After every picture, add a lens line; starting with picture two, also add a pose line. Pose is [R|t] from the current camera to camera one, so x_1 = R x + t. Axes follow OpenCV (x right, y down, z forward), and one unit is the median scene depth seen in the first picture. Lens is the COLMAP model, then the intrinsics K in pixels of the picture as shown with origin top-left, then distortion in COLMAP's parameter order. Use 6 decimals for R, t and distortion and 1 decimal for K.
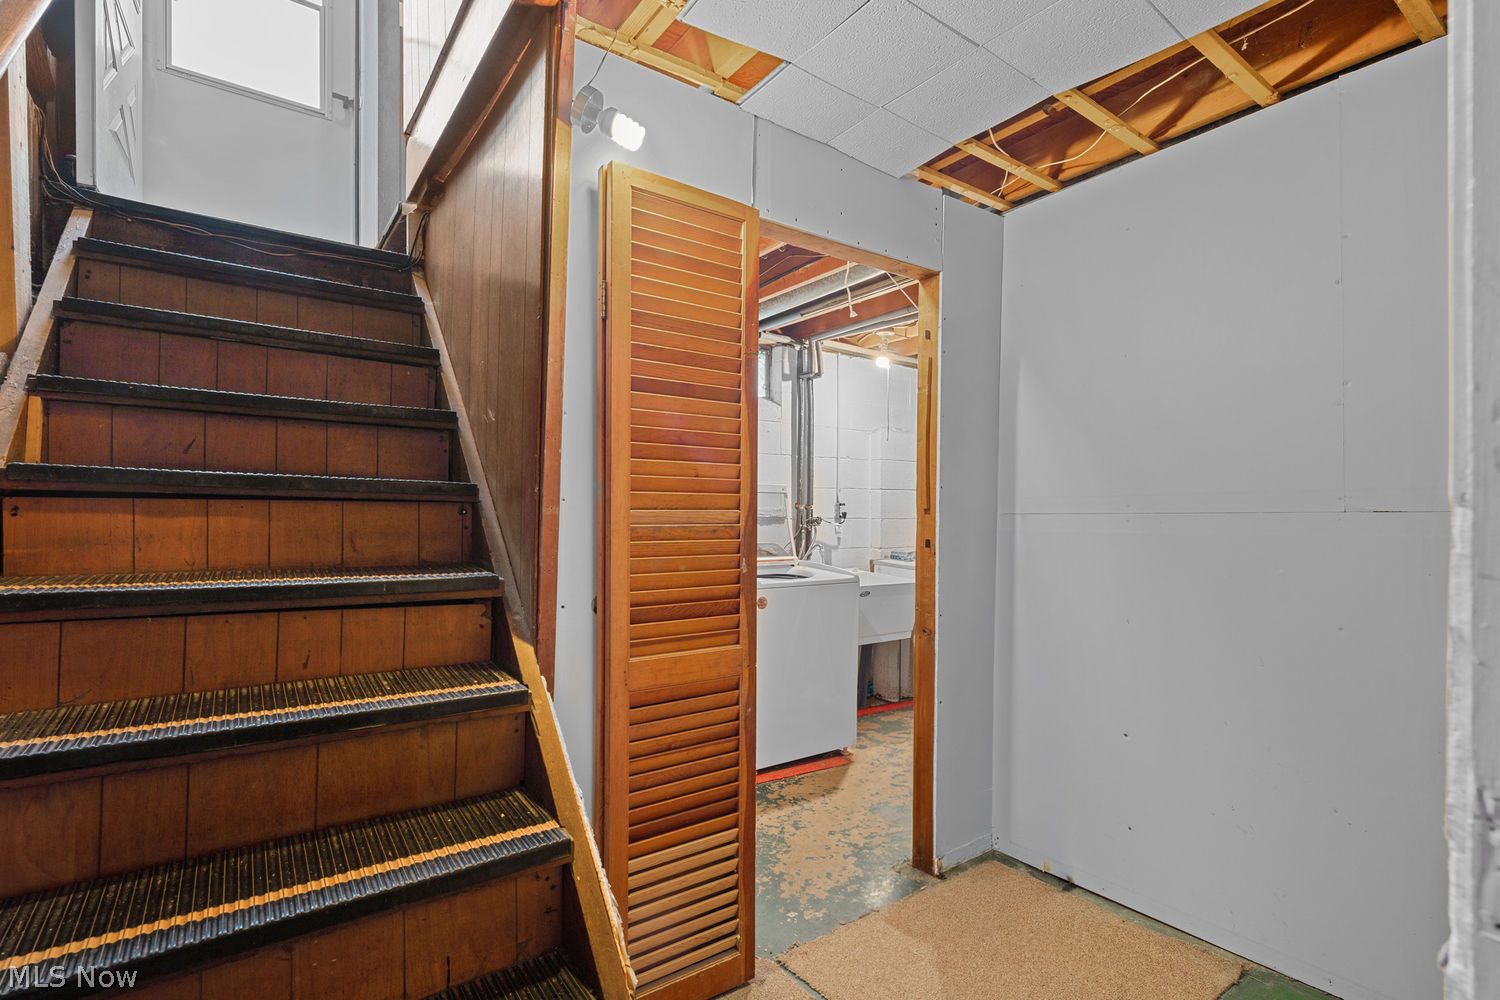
lens RADIAL K [[721.4, 0, 750.1], [0, 721.4, 507.5], [0, 0, 1]] dist [-0.000971, -0.000195]
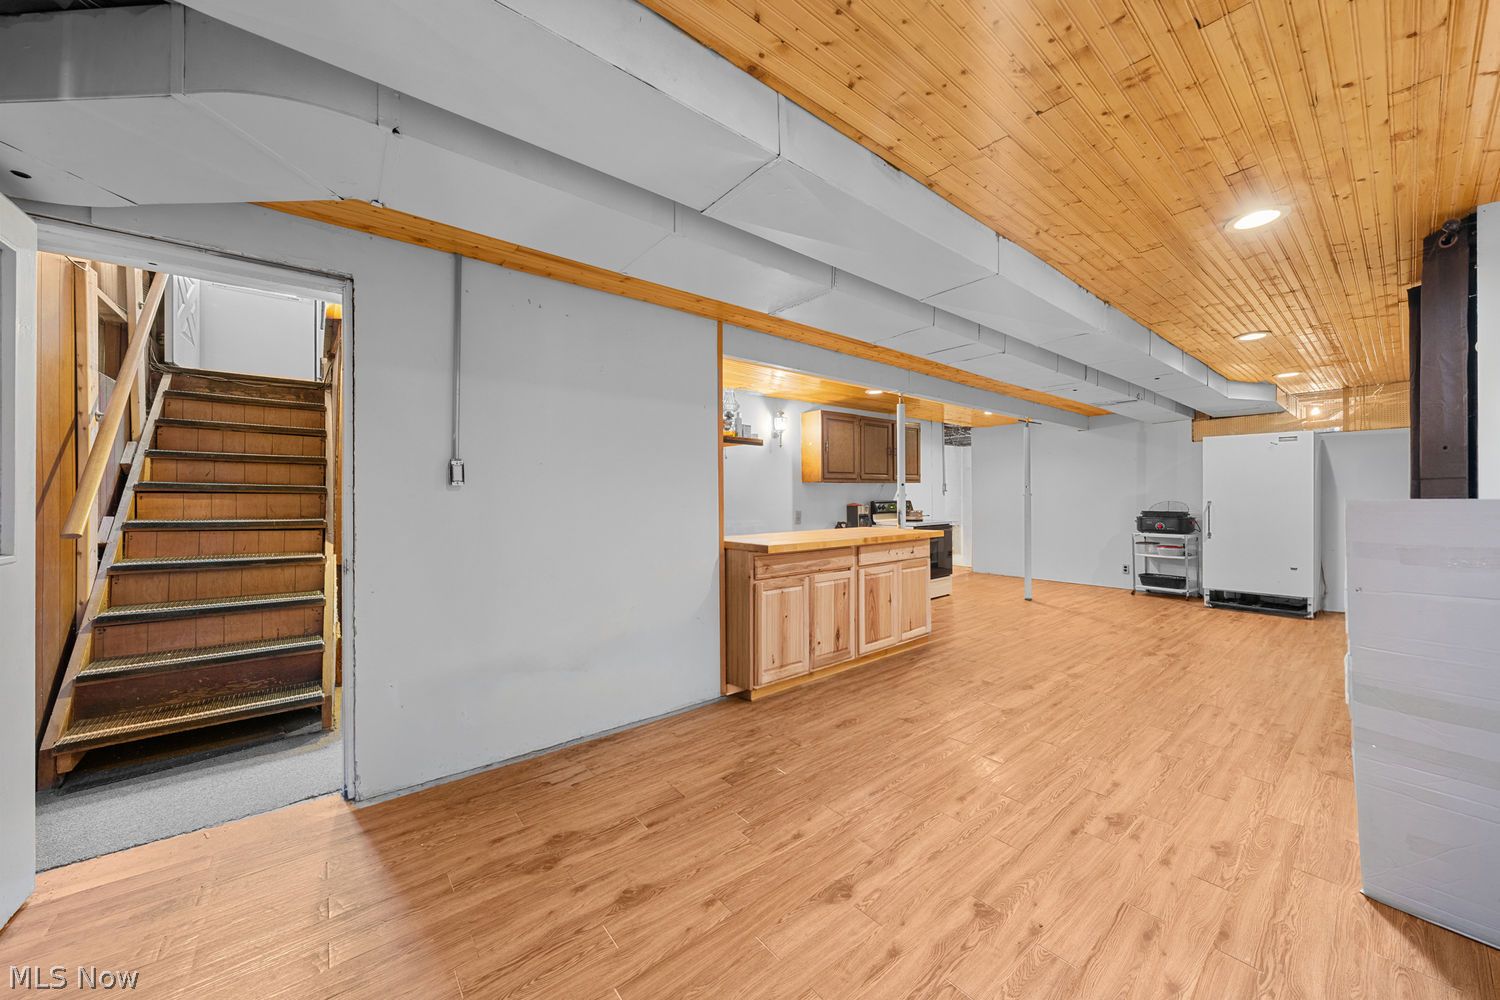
lens RADIAL K [[546.0, 0, 753.5], [0, 546.0, 499.8], [0, 0, 1]] dist [-0.003660, -0.000193]
pose [[0.998557, -0.009135, 0.052927, 1.029361], [0.008807, 0.999941, 0.006426, 0.015137], [-0.052982, -0.005950, 0.998578, -1.020401]]
